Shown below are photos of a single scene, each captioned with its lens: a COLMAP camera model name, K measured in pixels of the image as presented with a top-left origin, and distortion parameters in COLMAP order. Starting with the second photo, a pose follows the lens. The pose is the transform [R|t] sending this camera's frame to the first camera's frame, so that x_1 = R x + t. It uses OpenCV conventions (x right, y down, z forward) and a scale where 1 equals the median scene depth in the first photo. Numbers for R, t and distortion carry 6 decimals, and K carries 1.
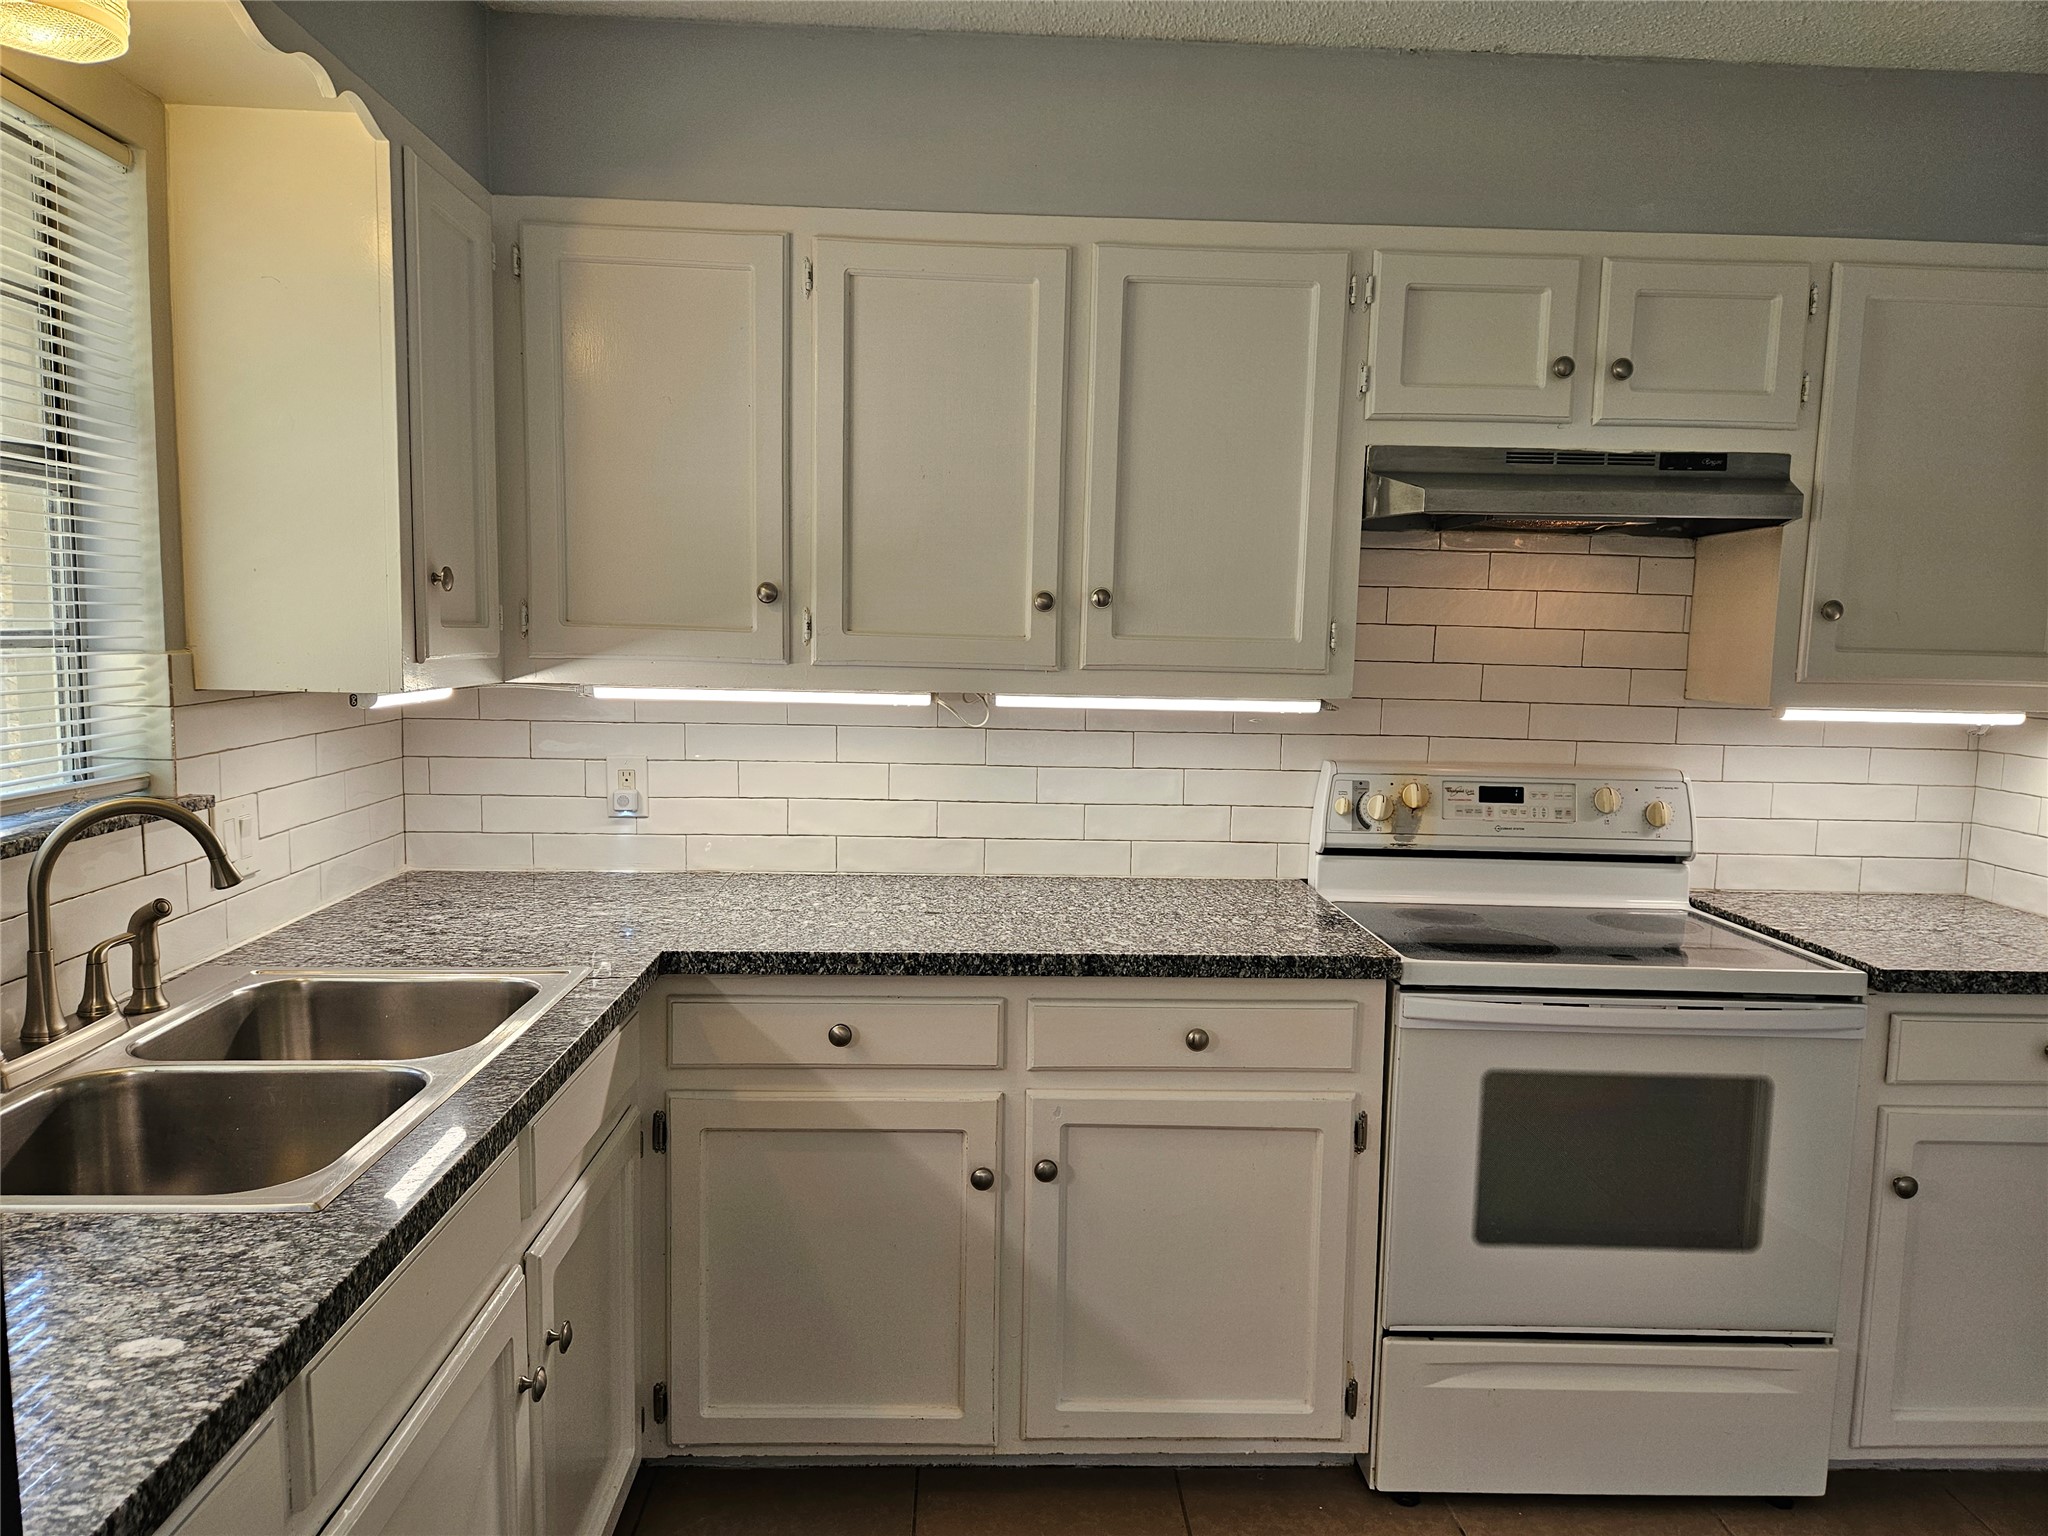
lens RADIAL K [[1378.6, 0, 1024.0], [0, 1378.6, 768.0], [0, 0, 1]] dist [0.070092, -0.073951]
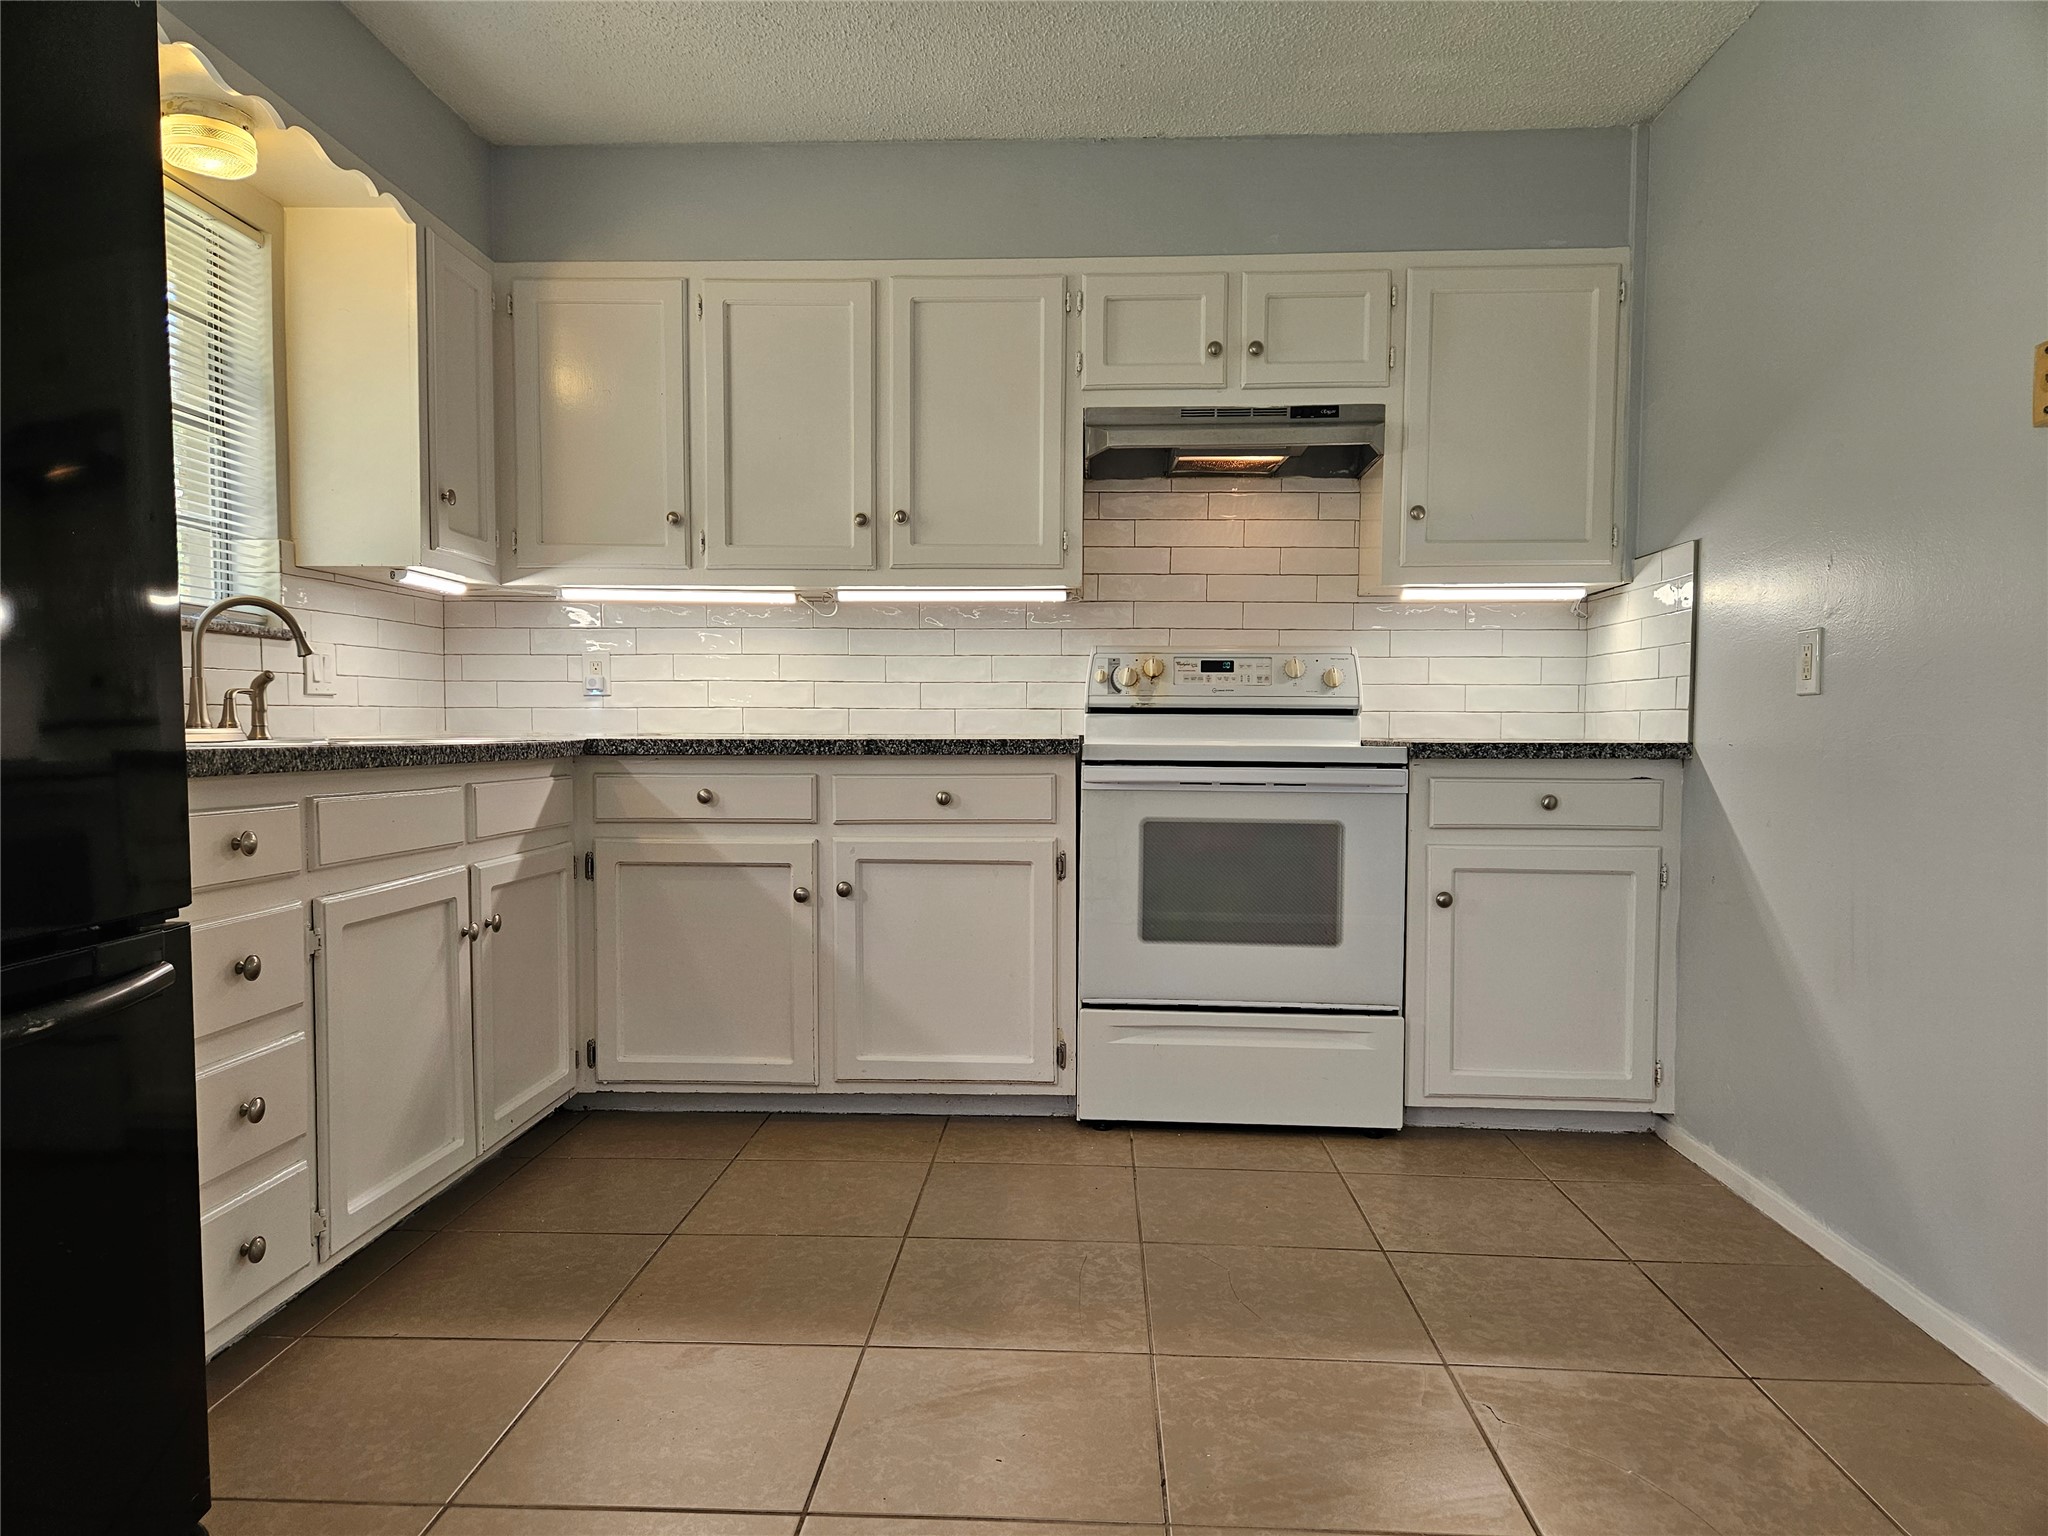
lens RADIAL K [[1369.0, 0, 1022.5], [0, 1369.0, 784.2], [0, 0, 1]] dist [0.074141, -0.089731]
pose [[0.996209, -0.014234, -0.085824, 0.304030], [0.008955, 0.998062, -0.061577, 0.247152], [0.086534, 0.060575, 0.994406, -0.405070]]
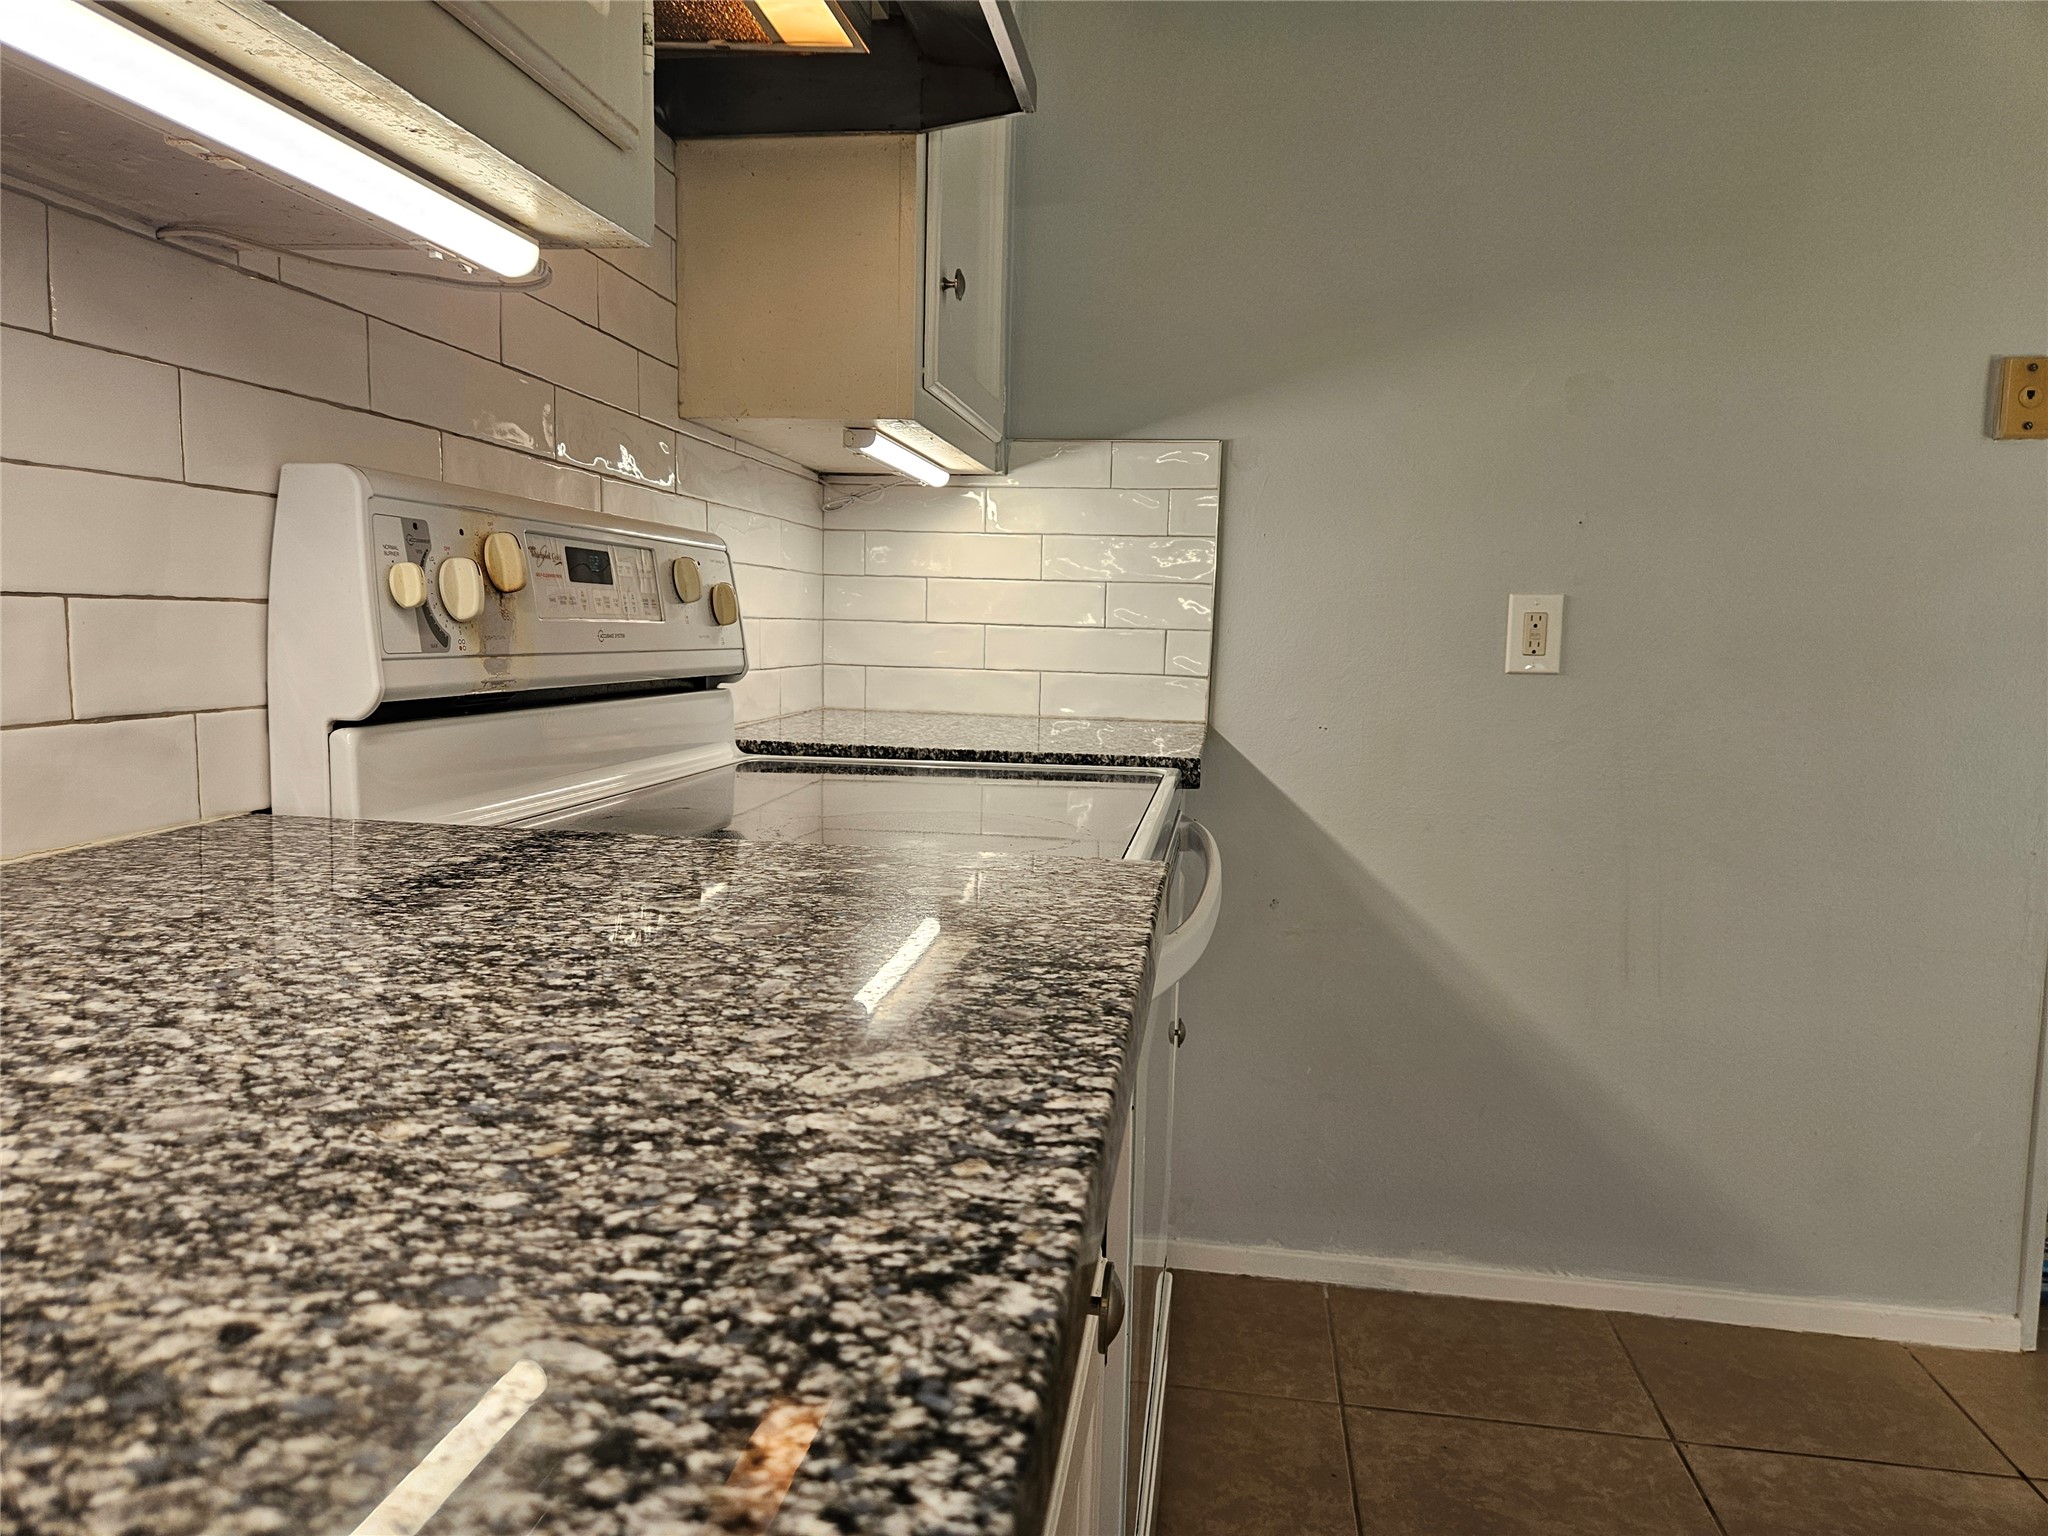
lens RADIAL K [[1378.6, 0, 1024.0], [0, 1378.6, 768.0], [0, 0, 1]] dist [0.070092, -0.073951]
pose [[0.182797, -0.123364, 0.975380, -0.123023], [0.077598, 0.990812, 0.110773, 0.053464], [-0.980084, 0.055439, 0.190690, 0.871309]]
